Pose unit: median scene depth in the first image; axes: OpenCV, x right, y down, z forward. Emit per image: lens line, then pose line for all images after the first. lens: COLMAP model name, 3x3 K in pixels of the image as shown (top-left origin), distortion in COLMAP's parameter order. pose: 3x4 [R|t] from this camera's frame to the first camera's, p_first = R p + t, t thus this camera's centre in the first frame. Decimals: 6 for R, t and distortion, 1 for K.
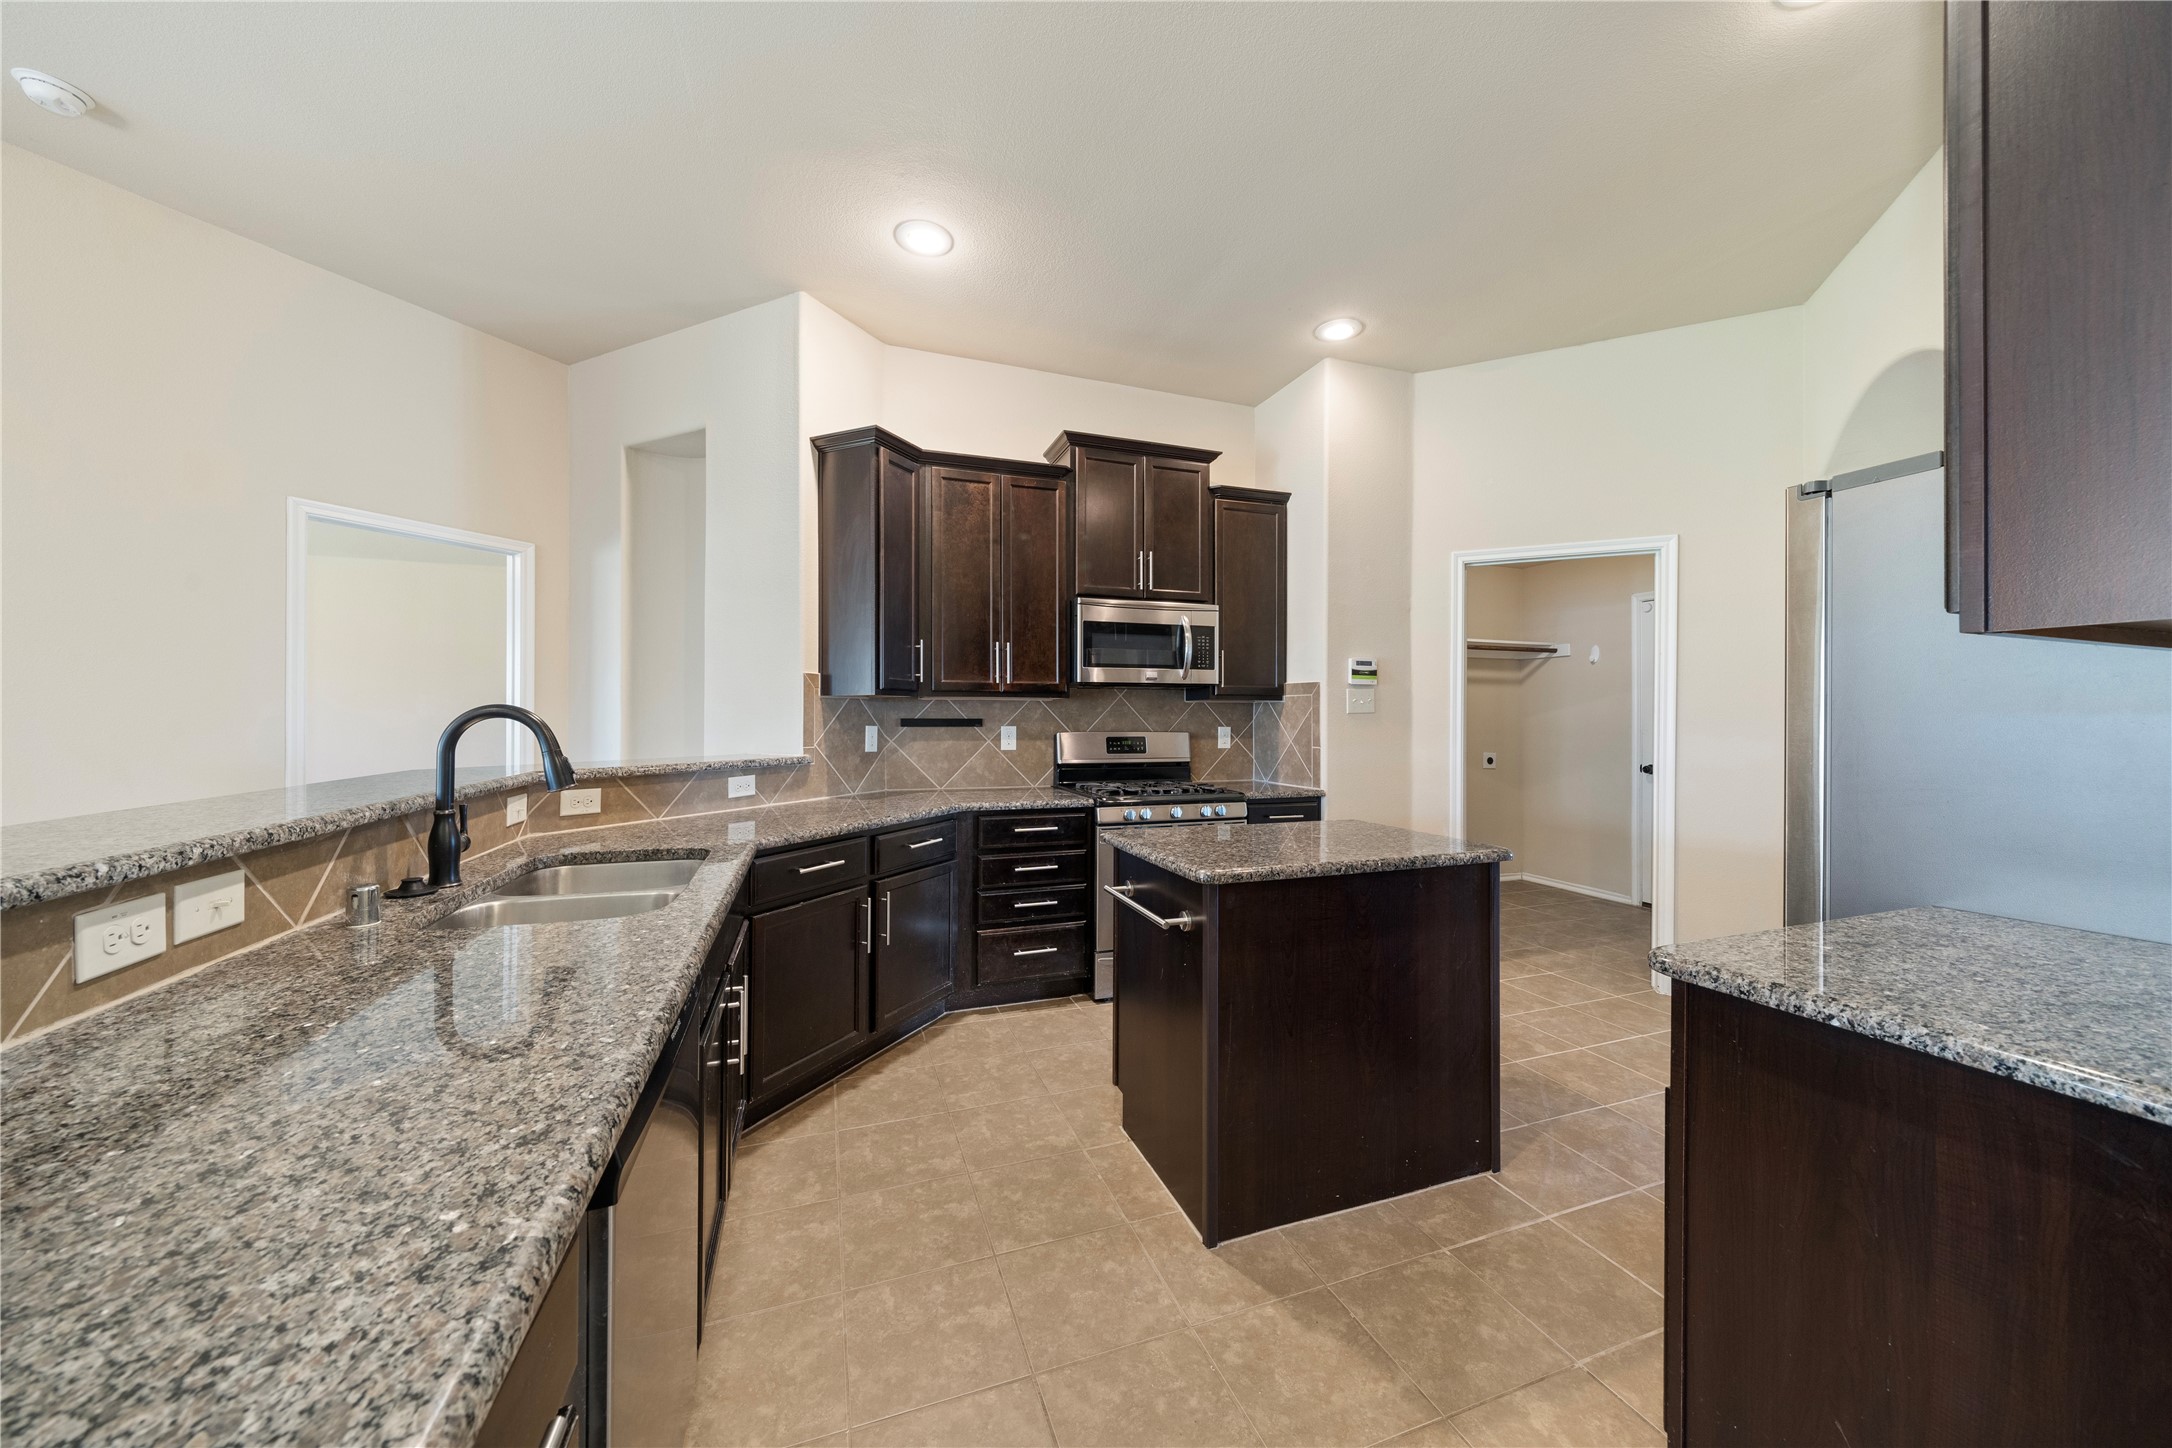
lens RADIAL K [[743.7, 0, 1087.1], [0, 743.7, 721.9], [0, 0, 1]] dist [-0.003899, -0.000447]
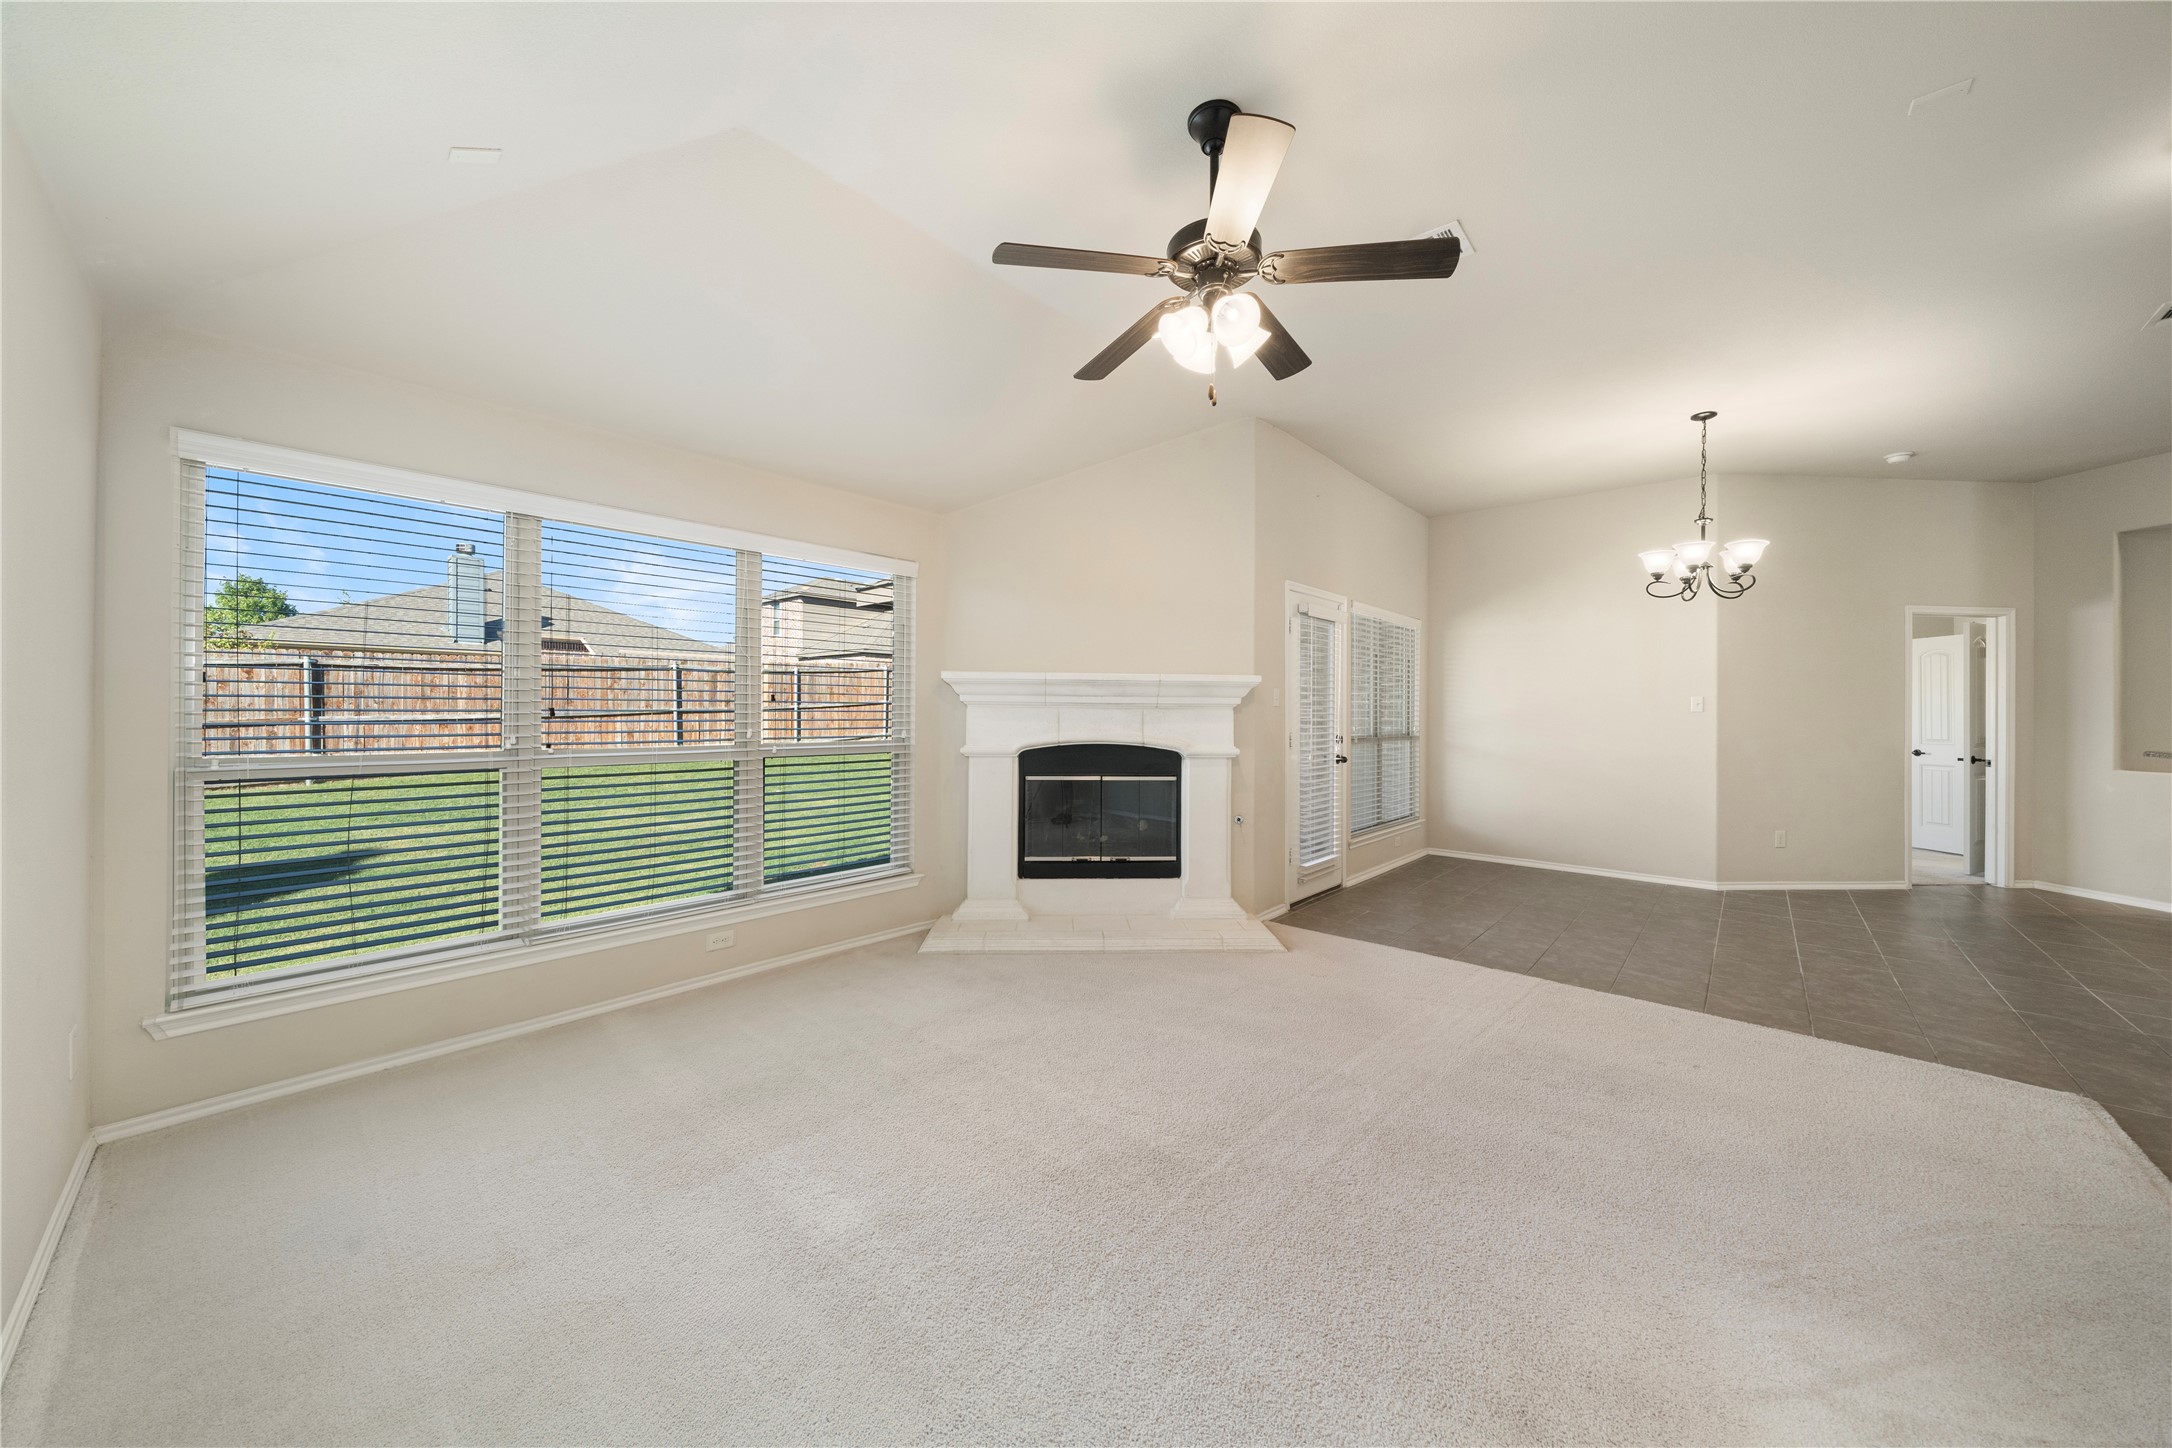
lens RADIAL K [[743.7, 0, 1088.8], [0, 743.7, 707.4], [0, 0, 1]] dist [-0.003899, -0.000447]
pose [[0.489178, -0.002734, -0.872180, -0.350043], [-0.012599, 0.999869, -0.010201, 0.003667], [0.872093, 0.015979, 0.489079, -1.391950]]
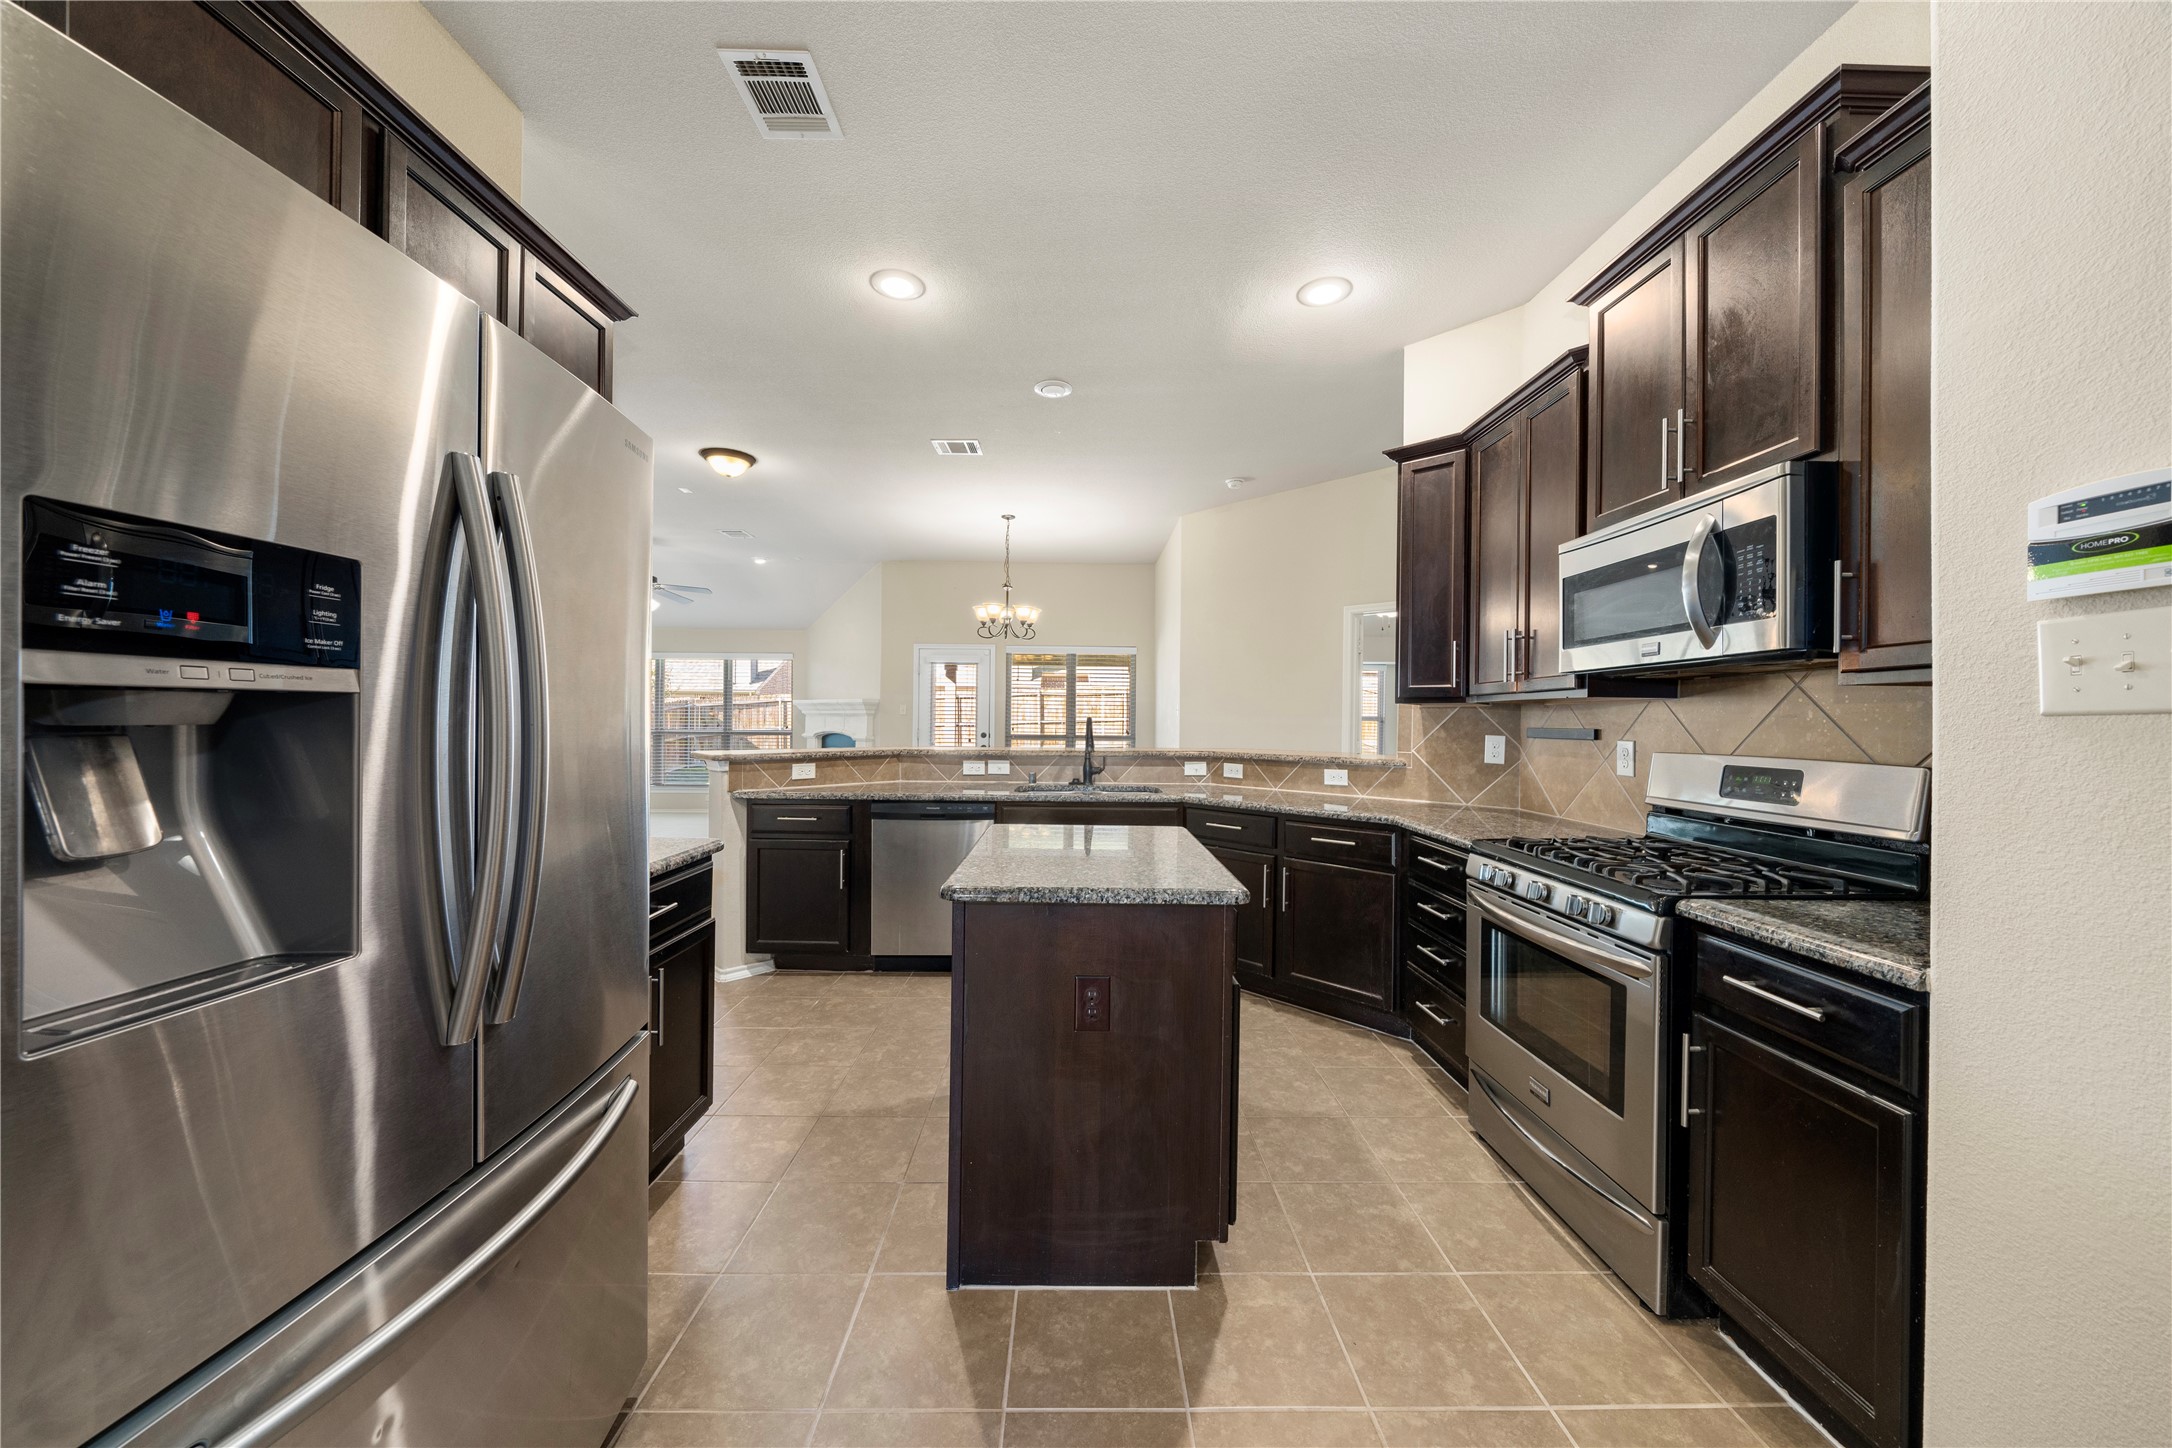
lens RADIAL K [[743.7, 0, 1094.7], [0, 743.7, 722.3], [0, 0, 1]] dist [-0.003899, -0.000447]
pose [[-0.308512, -0.004333, -0.951211, 0.703066], [-0.017607, 0.999844, 0.001156, -0.003154], [0.951058, 0.017104, -0.308540, 0.768745]]
